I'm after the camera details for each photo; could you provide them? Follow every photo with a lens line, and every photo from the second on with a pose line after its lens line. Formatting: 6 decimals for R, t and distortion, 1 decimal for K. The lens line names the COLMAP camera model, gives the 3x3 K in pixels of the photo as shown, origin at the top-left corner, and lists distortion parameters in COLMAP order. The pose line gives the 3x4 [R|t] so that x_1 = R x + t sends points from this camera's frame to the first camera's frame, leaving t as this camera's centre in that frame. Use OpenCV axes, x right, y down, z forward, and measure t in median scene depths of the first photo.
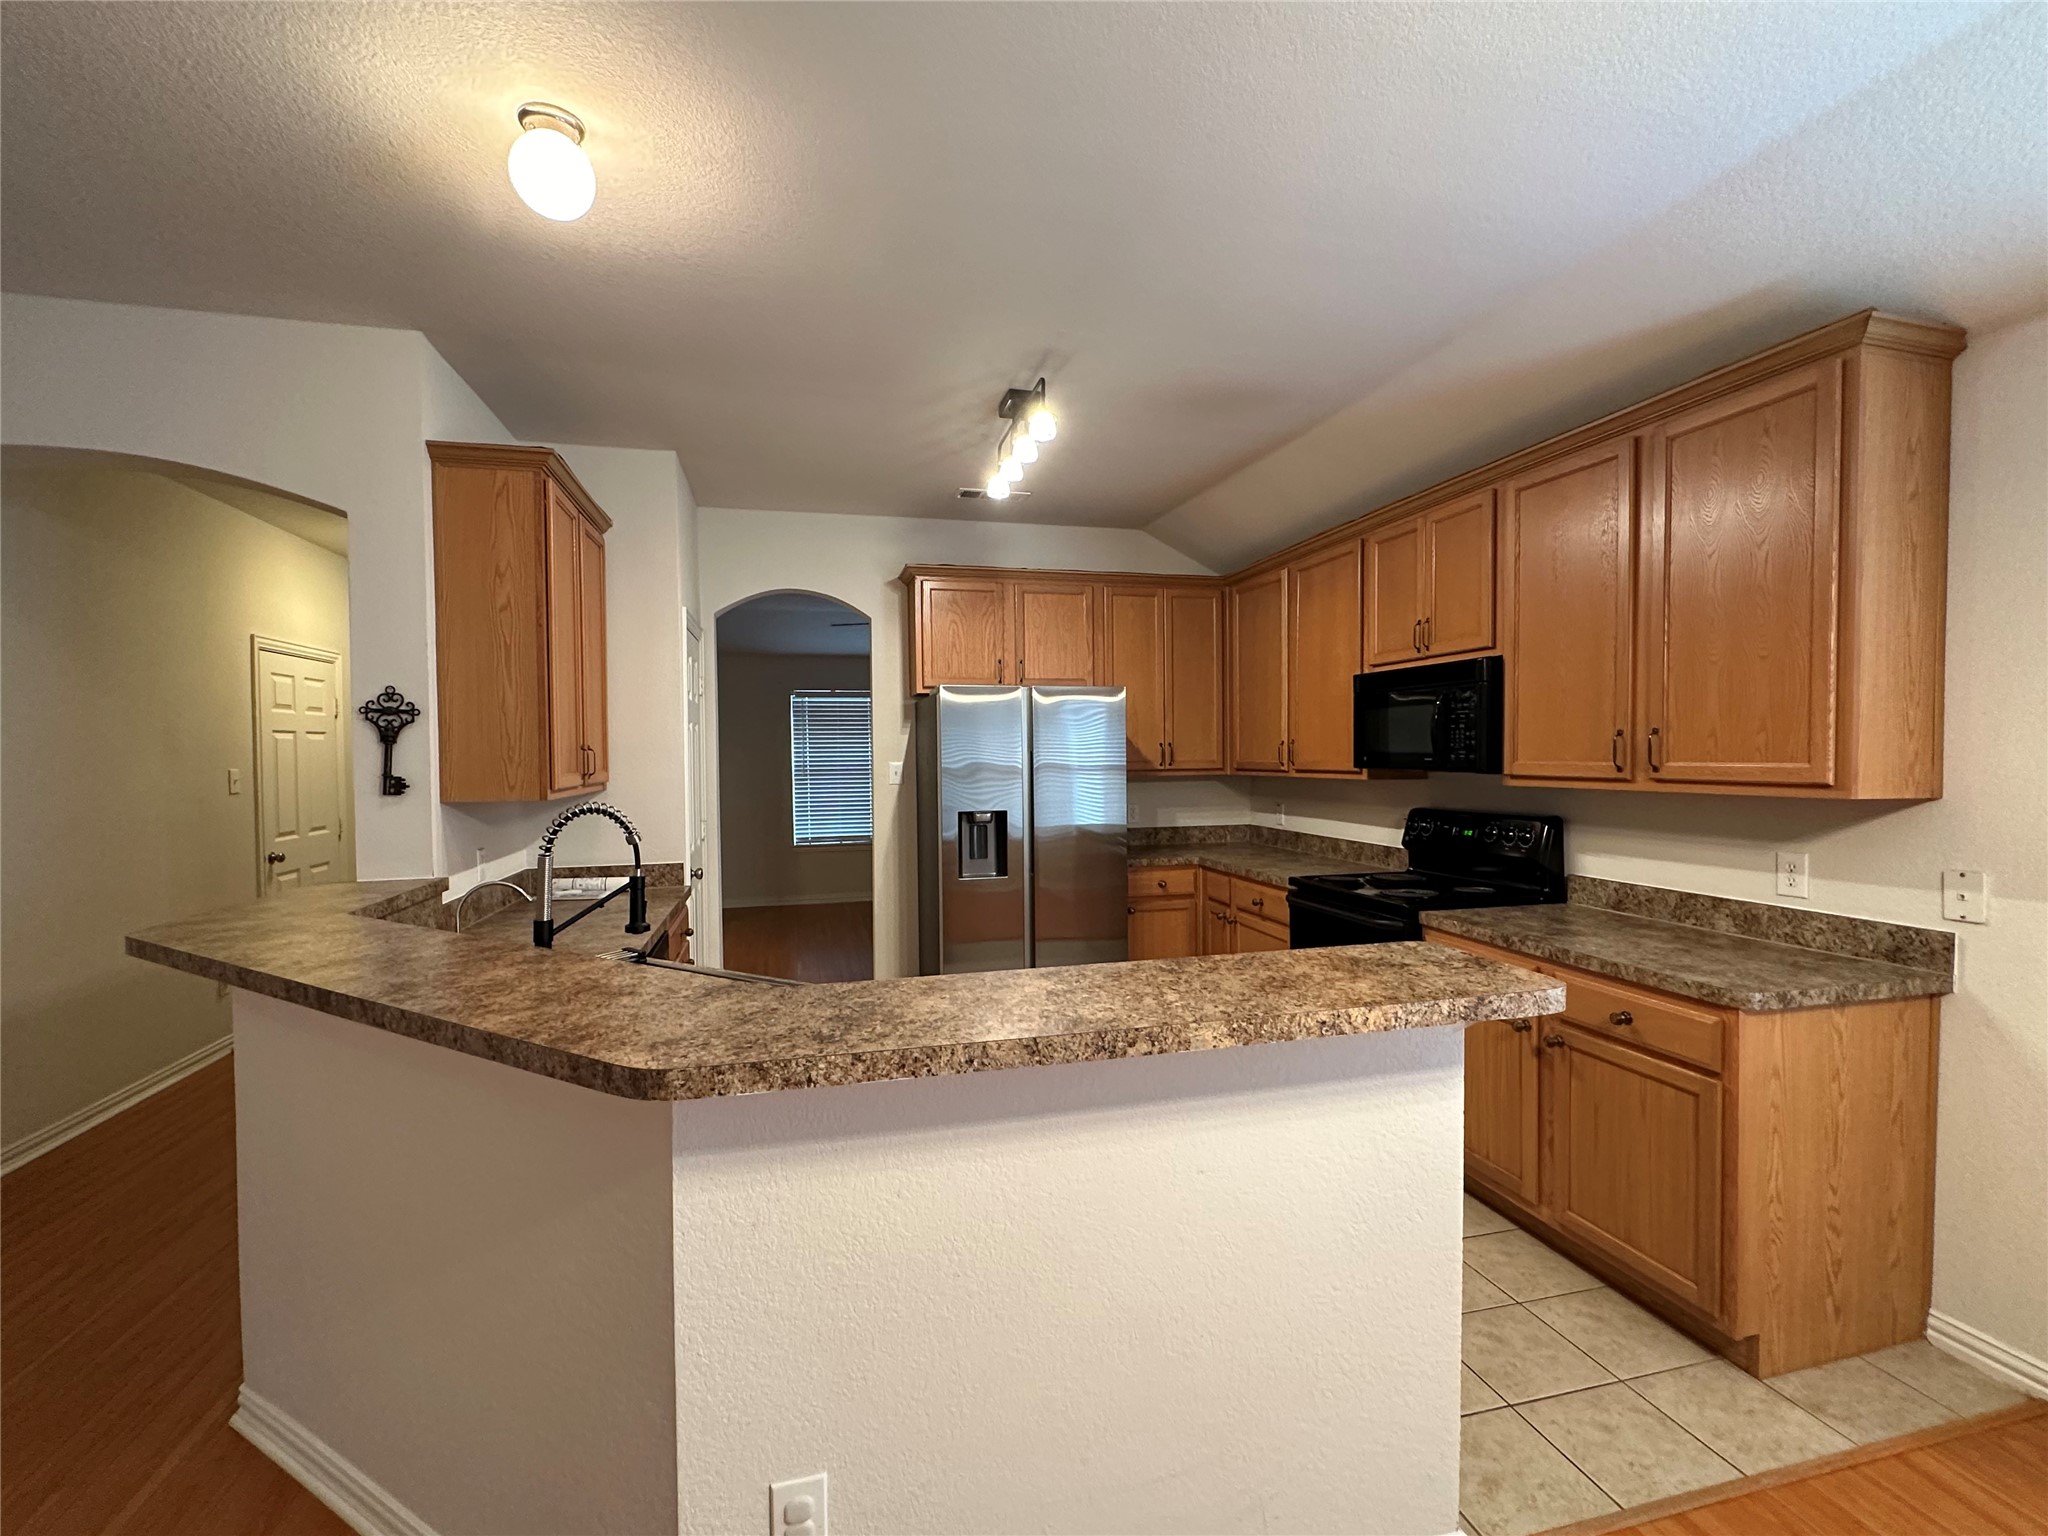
lens RADIAL K [[915.3, 0, 1021.1], [0, 915.3, 790.2], [0, 0, 1]] dist [-0.000930, 0.000275]
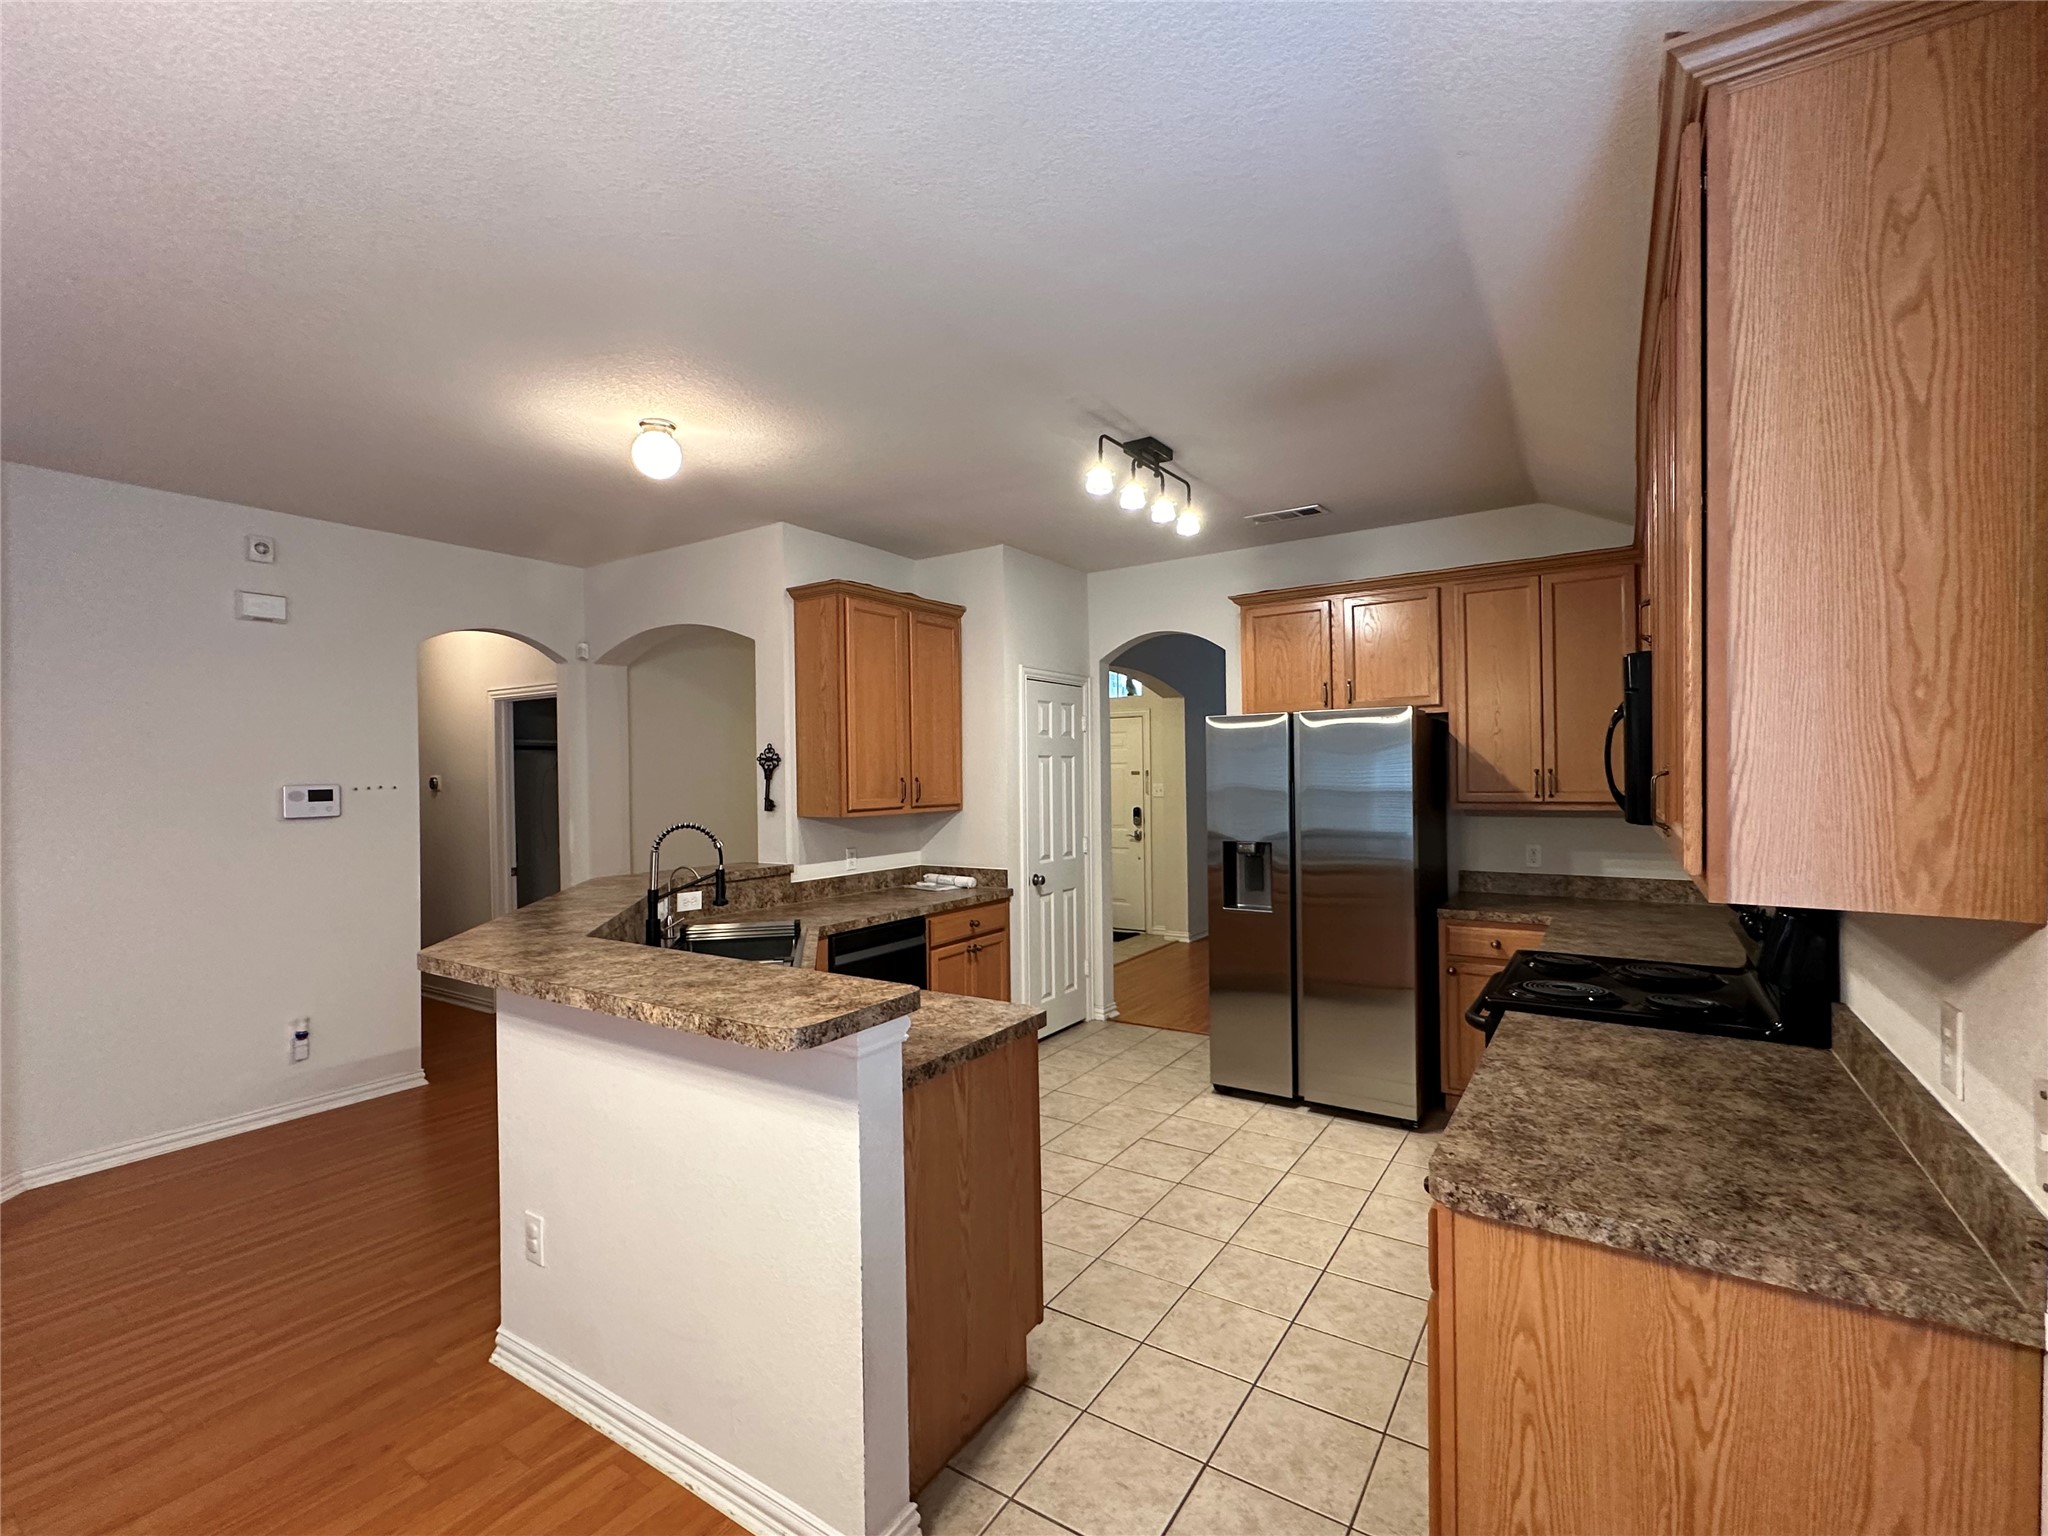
lens RADIAL K [[915.3, 0, 1021.1], [0, 915.3, 790.2], [0, 0, 1]] dist [-0.000930, 0.000275]
pose [[0.667479, 0.013274, -0.744511, 0.942101], [-0.023611, 0.999716, -0.003344, -0.041962], [0.744254, 0.019811, 0.667602, 0.286583]]
